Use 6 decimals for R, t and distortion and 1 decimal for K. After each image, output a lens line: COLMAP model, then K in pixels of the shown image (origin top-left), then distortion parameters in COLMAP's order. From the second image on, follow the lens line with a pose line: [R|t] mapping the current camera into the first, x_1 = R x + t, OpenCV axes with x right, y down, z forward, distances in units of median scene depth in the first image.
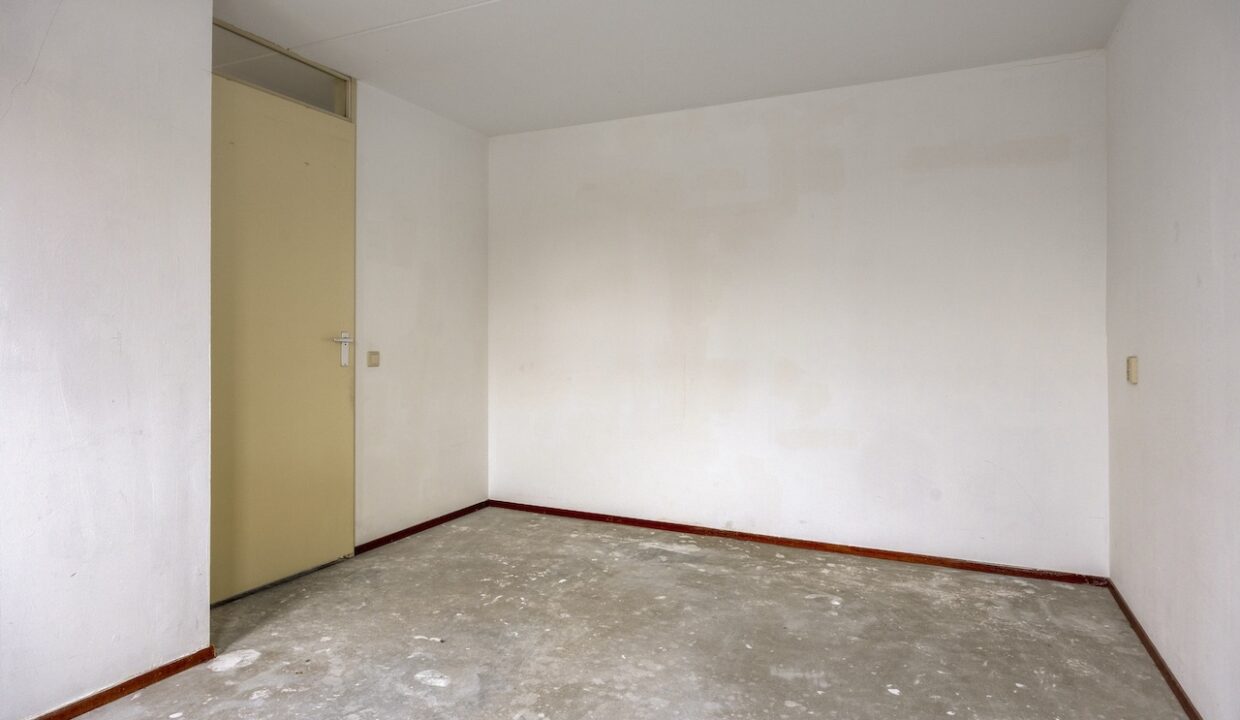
lens RADIAL K [[720.2, 0, 619.7], [0, 720.2, 354.8], [0, 0, 1]] dist [0.004842, 0.000922]
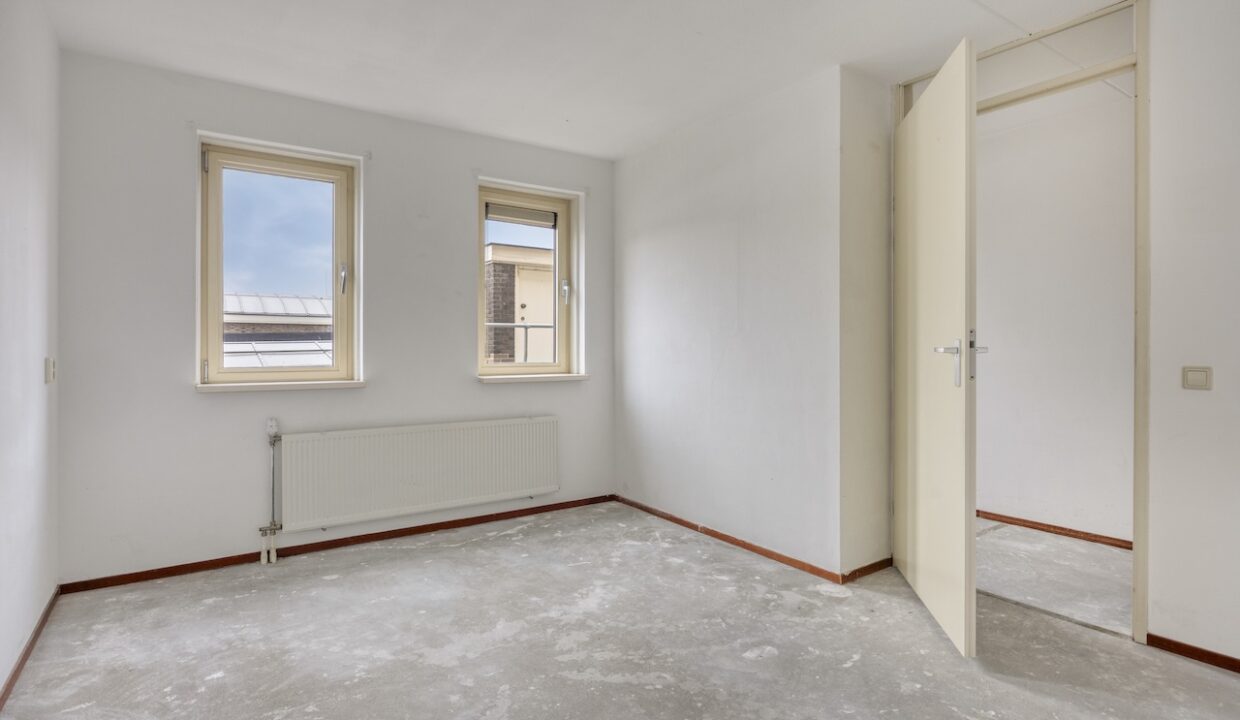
lens RADIAL K [[622.7, 0, 623.7], [0, 622.7, 358.1], [0, 0, 1]] dist [0.000807, -0.000081]
pose [[-0.525845, 0.018994, -0.850368, 0.663273], [-0.010715, 0.999523, 0.028951, -0.035979], [0.850513, 0.024336, -0.525391, 1.307427]]
